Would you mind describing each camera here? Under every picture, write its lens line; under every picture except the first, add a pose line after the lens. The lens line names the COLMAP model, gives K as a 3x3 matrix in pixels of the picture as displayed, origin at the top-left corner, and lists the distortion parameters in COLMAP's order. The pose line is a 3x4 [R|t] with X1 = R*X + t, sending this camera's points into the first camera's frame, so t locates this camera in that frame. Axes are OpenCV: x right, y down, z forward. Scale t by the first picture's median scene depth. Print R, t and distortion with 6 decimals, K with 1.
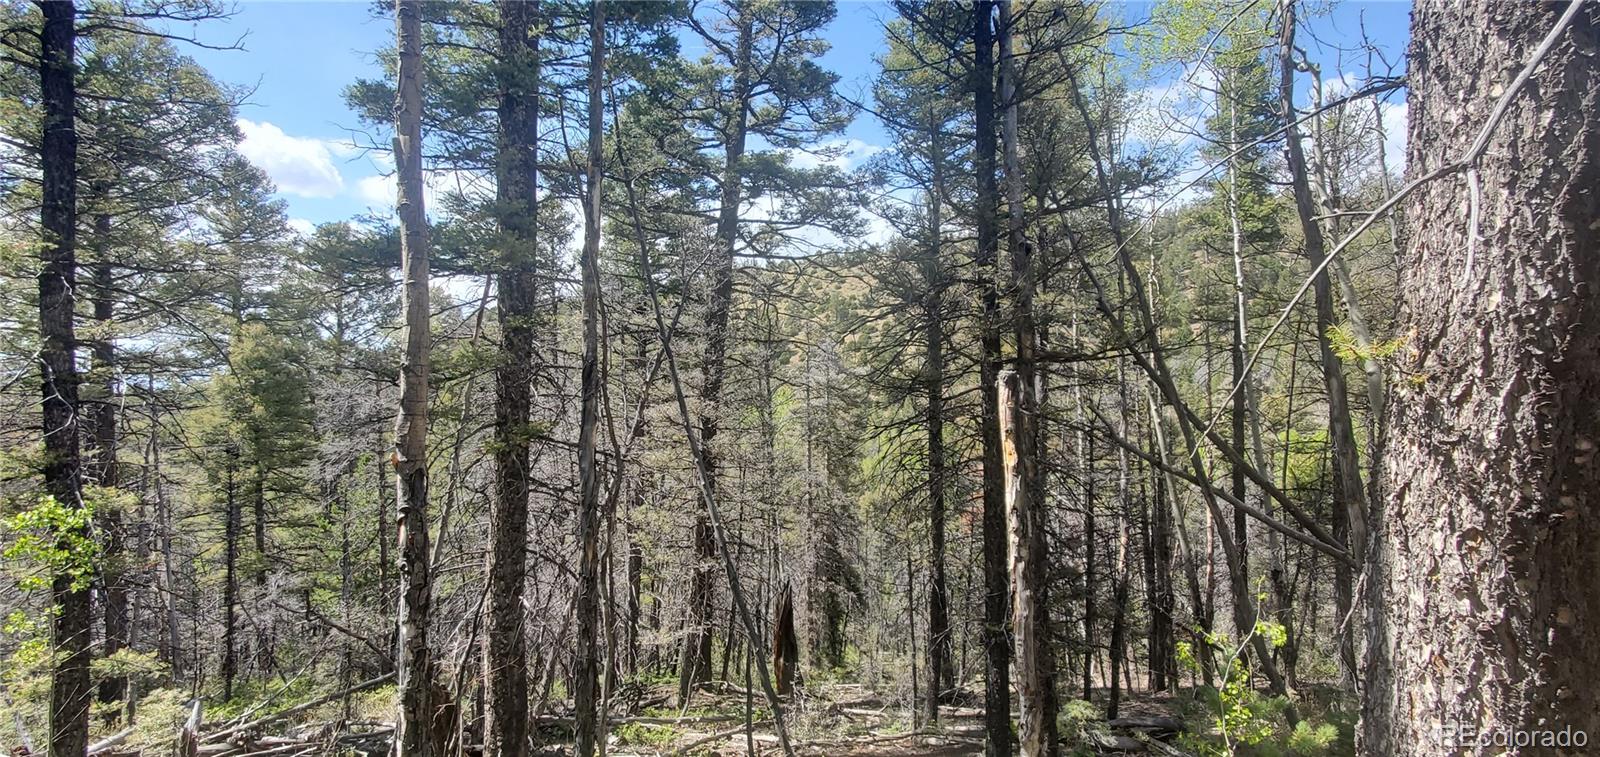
lens RADIAL K [[782.4, 0, 800.0], [0, 782.4, 378.5], [0, 0, 1]] dist [0.000338, 0.000617]
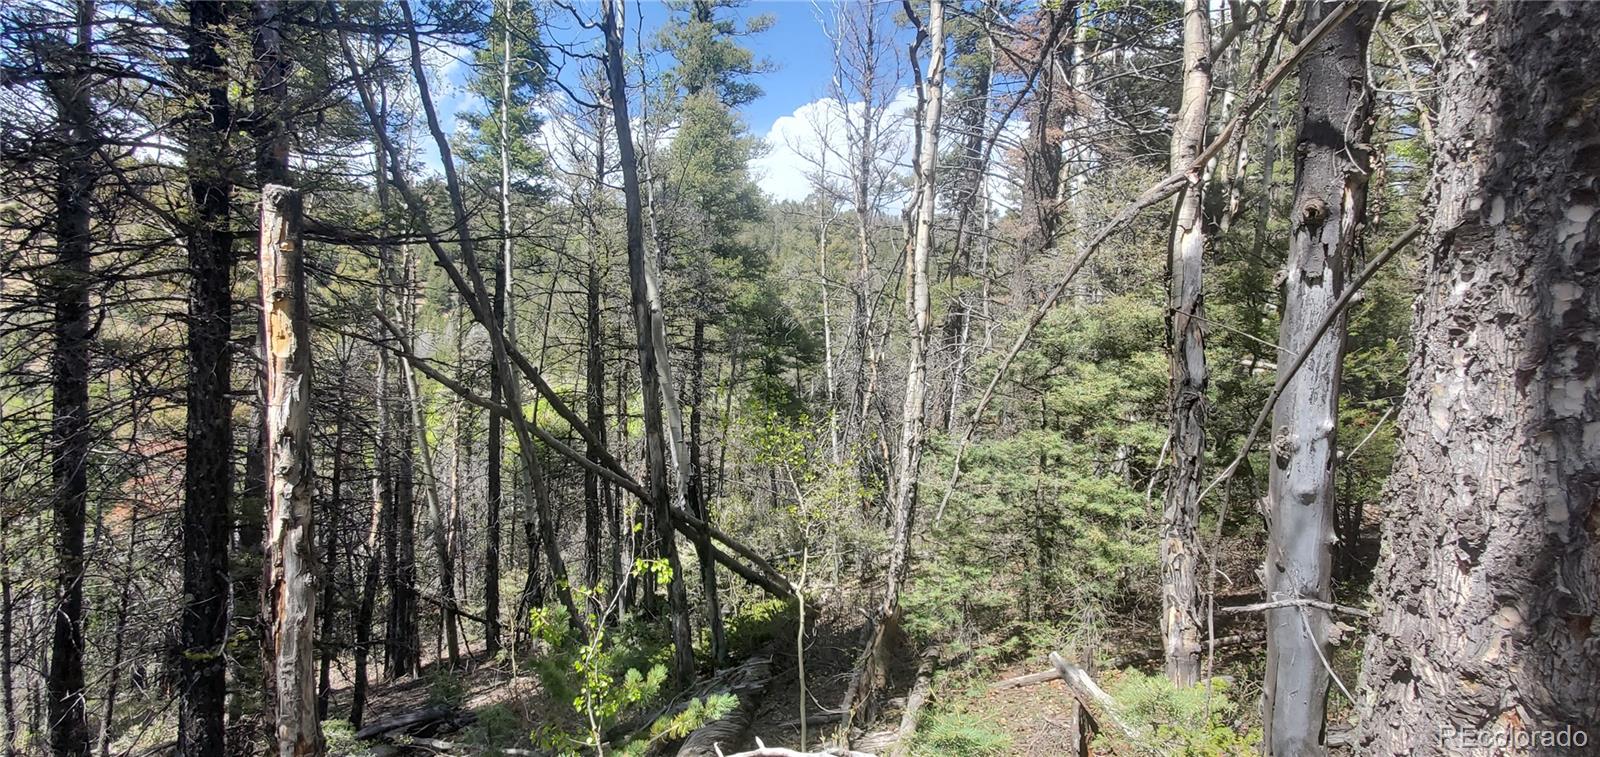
lens RADIAL K [[782.4, 0, 800.0], [0, 782.4, 378.5], [0, 0, 1]] dist [0.000338, 0.000617]
pose [[0.598657, 0.021595, 0.800714, 0.043191], [-0.045485, 0.998940, 0.007066, 0.104637], [-0.799713, -0.040651, 0.599005, 0.365976]]
